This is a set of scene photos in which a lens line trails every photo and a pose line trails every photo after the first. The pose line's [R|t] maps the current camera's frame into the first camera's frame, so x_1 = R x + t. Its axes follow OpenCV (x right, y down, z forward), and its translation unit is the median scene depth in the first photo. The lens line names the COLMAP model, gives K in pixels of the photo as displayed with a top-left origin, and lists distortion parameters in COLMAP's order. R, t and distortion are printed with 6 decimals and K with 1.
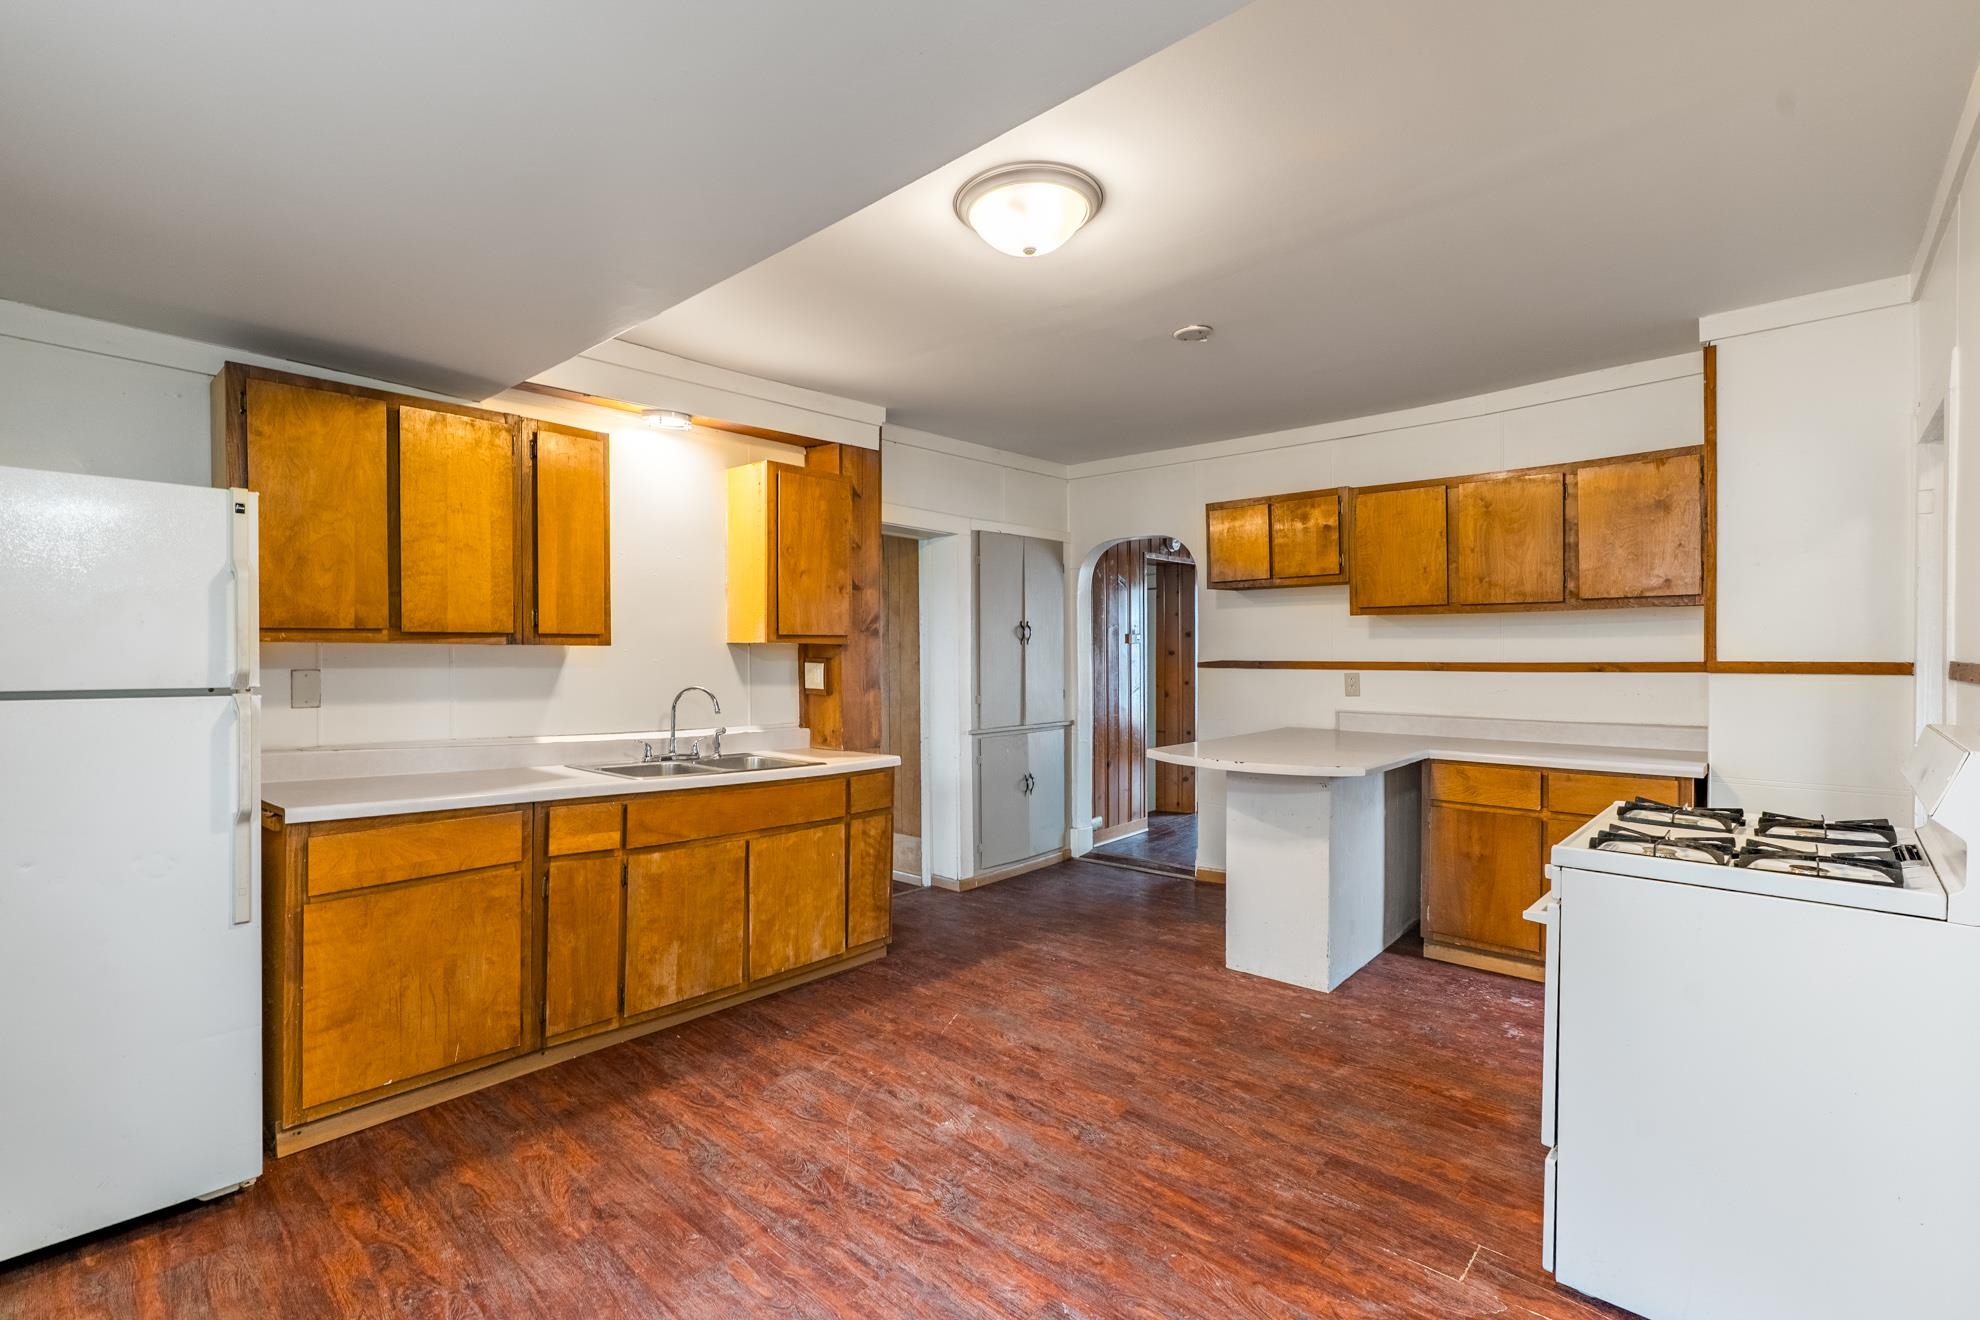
lens RADIAL K [[906.2, 0, 995.0], [0, 906.2, 660.8], [0, 0, 1]] dist [-0.008222, 0.002427]
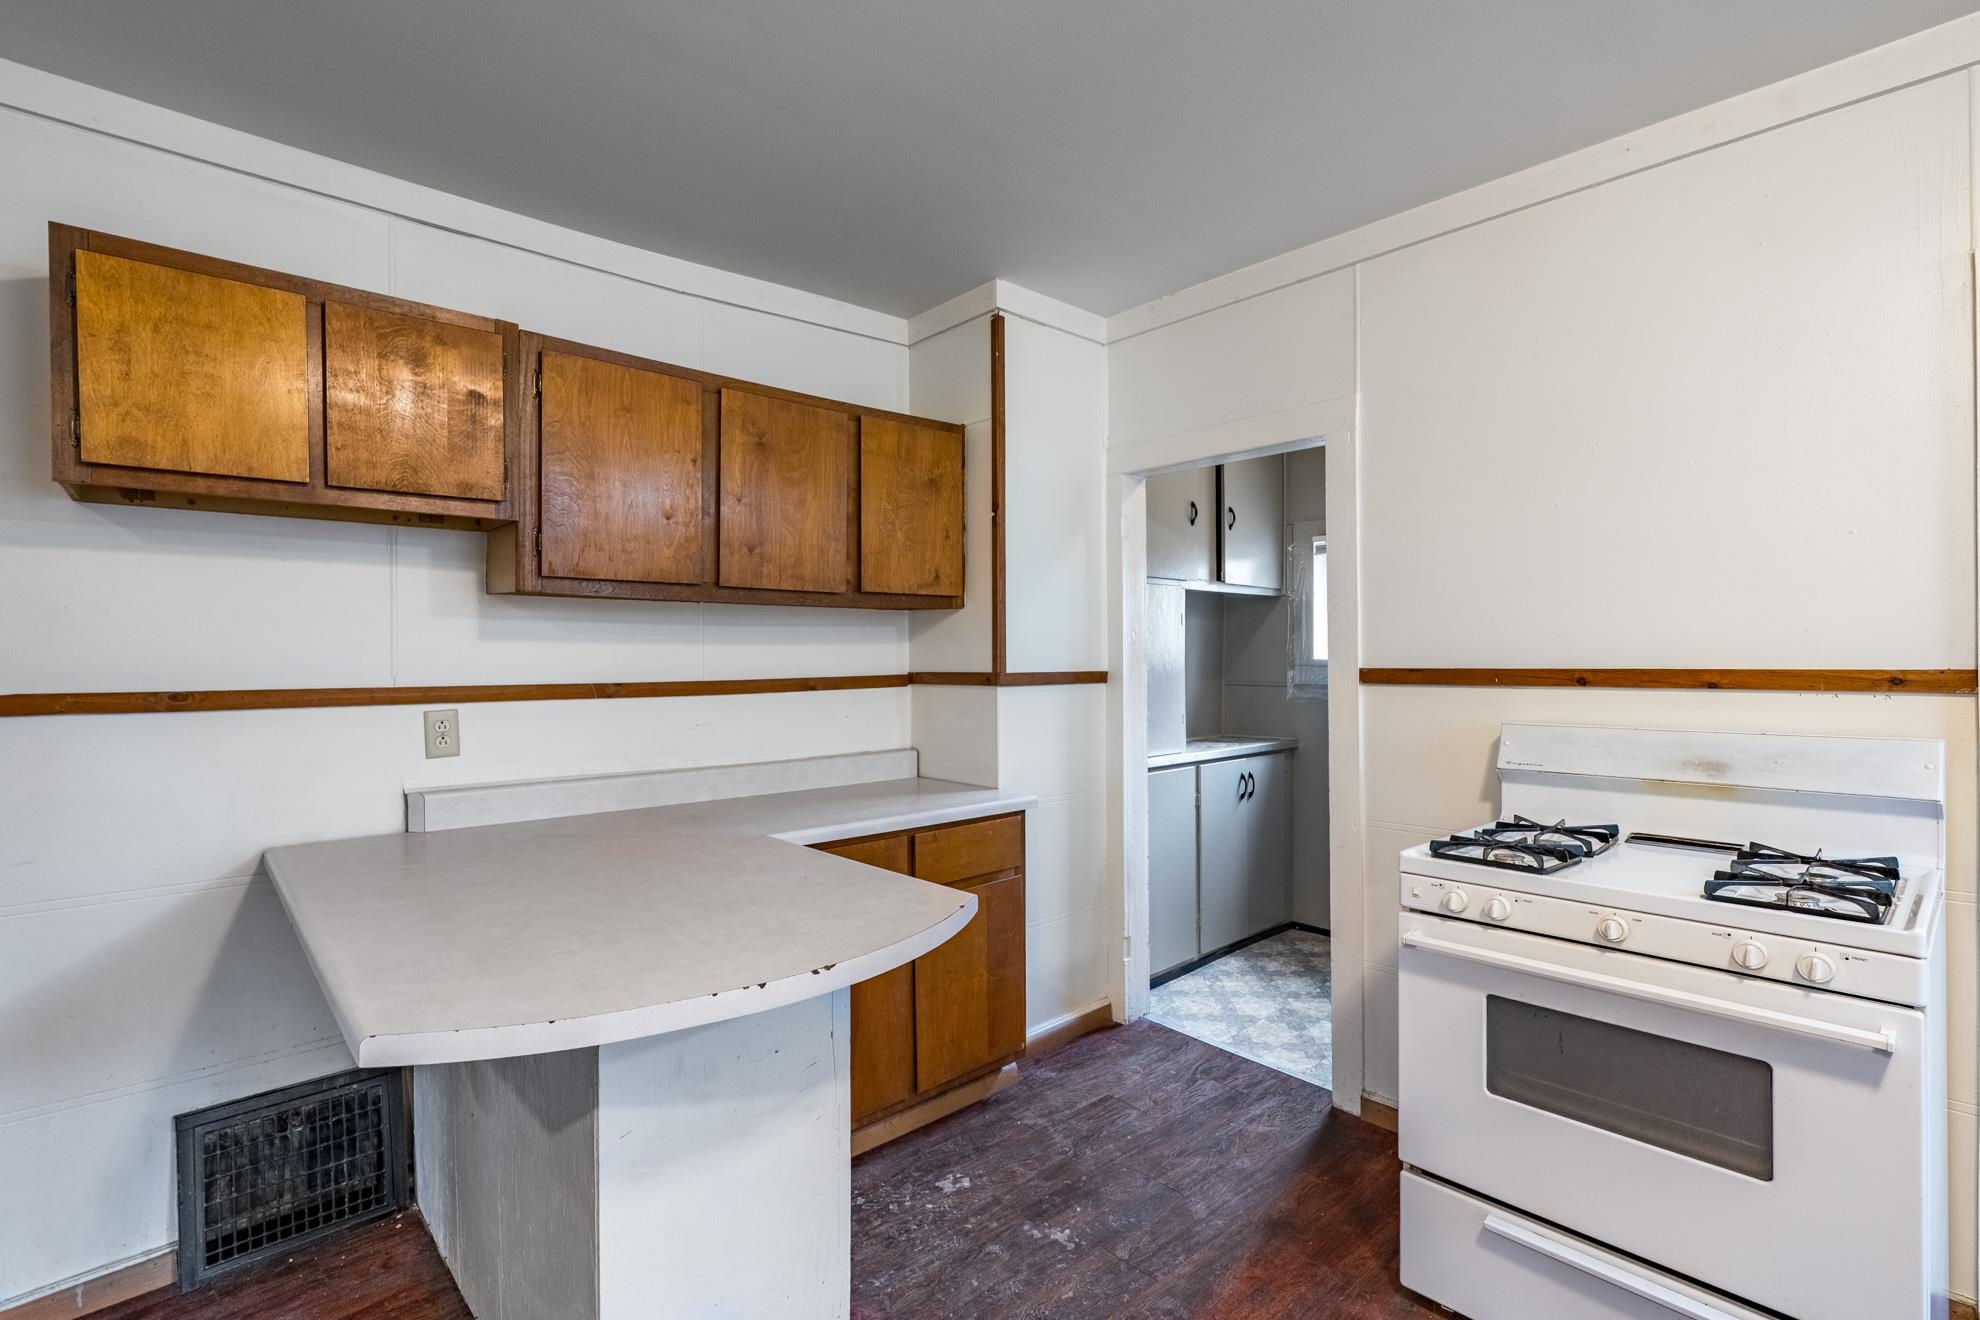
lens RADIAL K [[906.2, 0, 996.8], [0, 906.2, 661.2], [0, 0, 1]] dist [-0.008222, 0.002427]
pose [[0.104989, 0.001168, 0.994473, -0.082300], [0.017815, 0.999837, -0.003055, -0.008081], [-0.994314, 0.018037, 0.104951, 0.882144]]
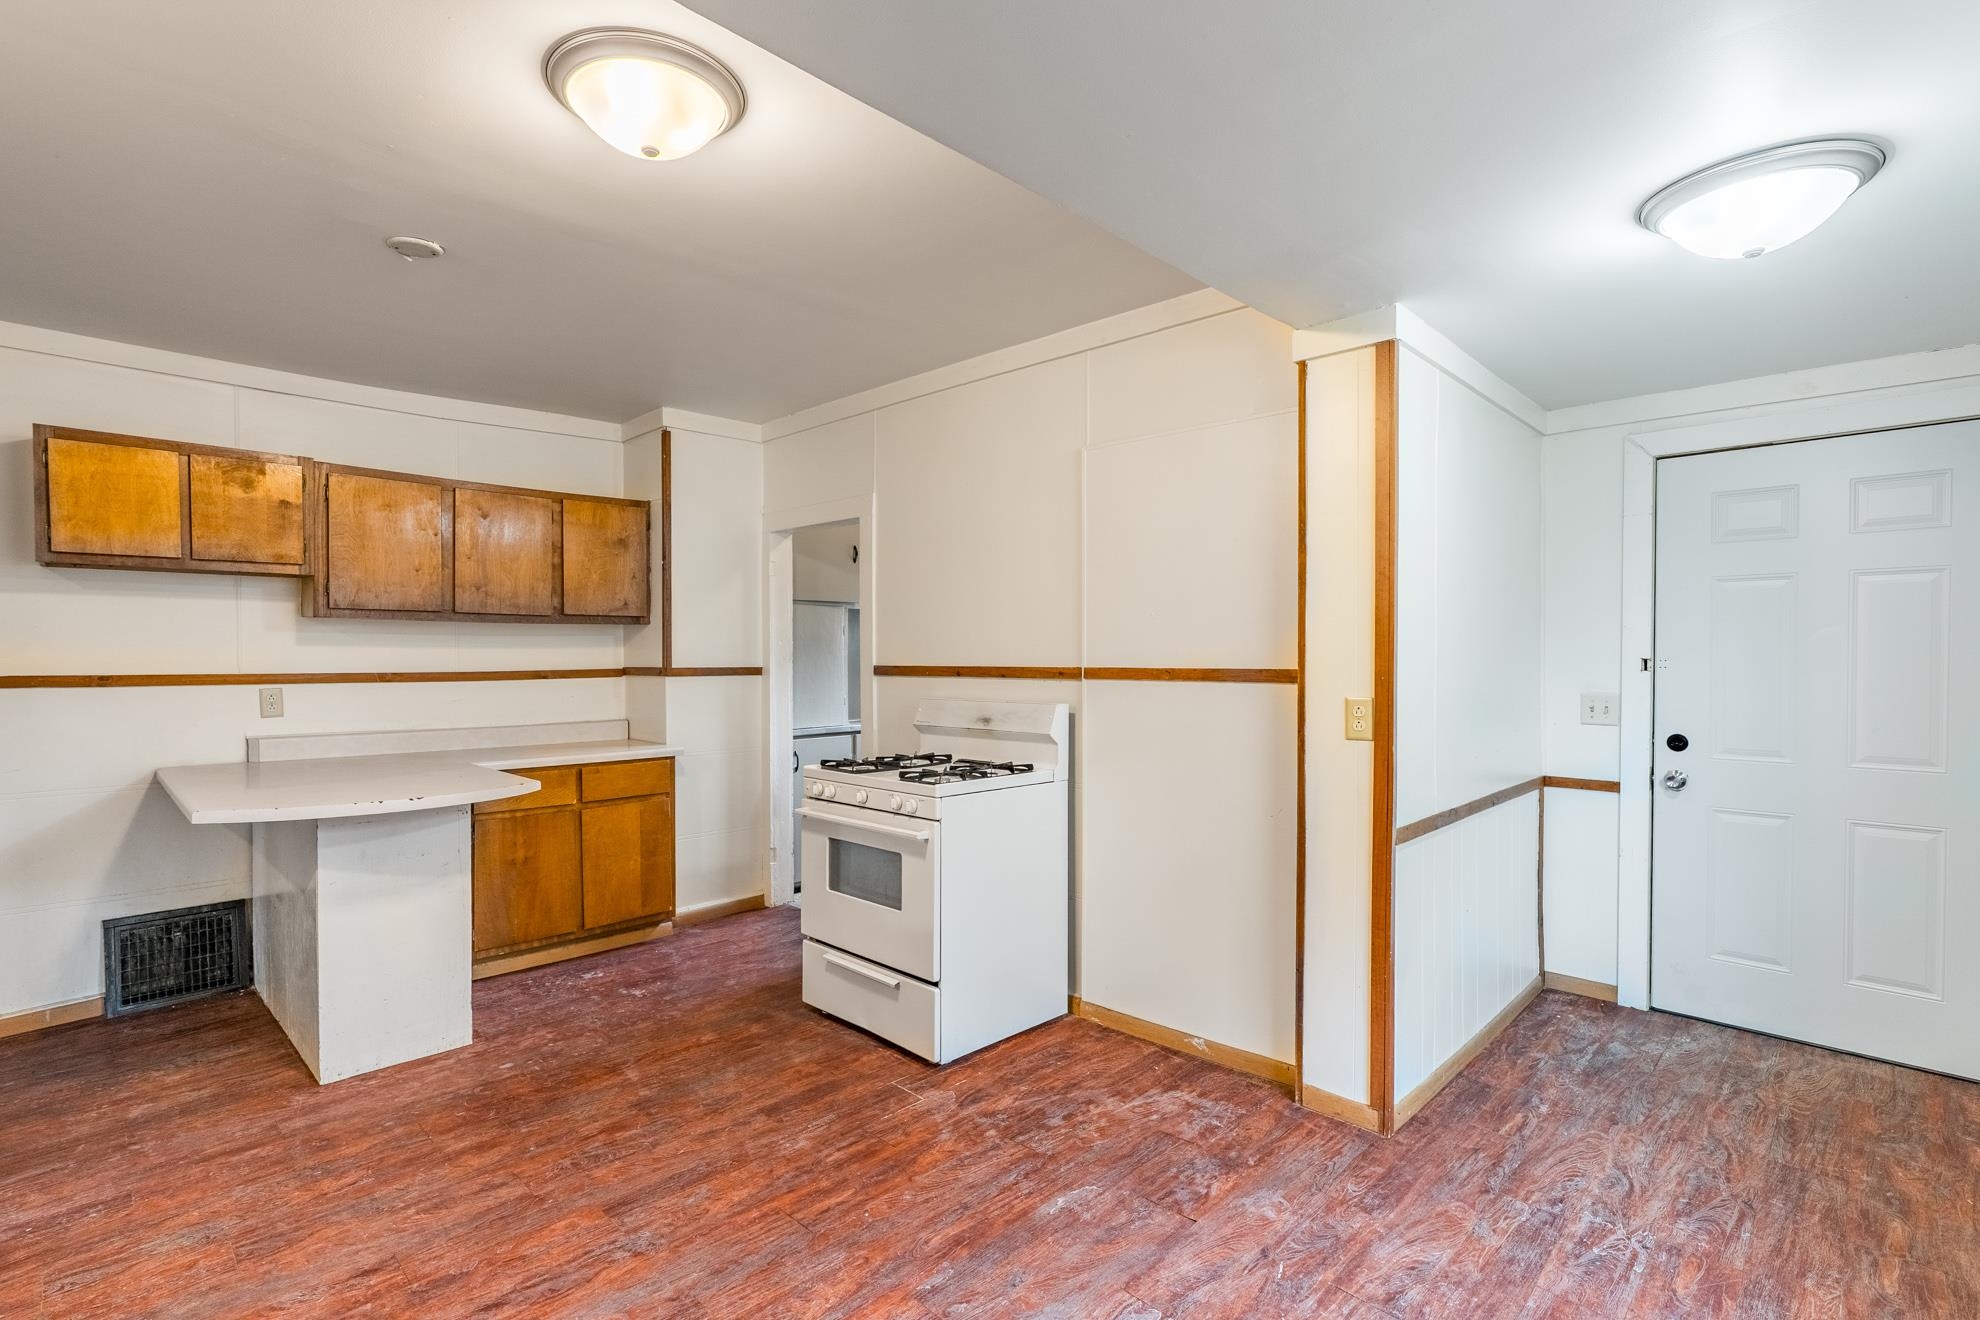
lens RADIAL K [[906.2, 0, 983.8], [0, 906.2, 669.6], [0, 0, 1]] dist [-0.008222, 0.002427]
pose [[0.051807, -0.009758, 0.998609, -0.497019], [0.012518, 0.999880, 0.009121, -0.003152], [-0.998579, 0.012028, 0.051923, 0.451700]]
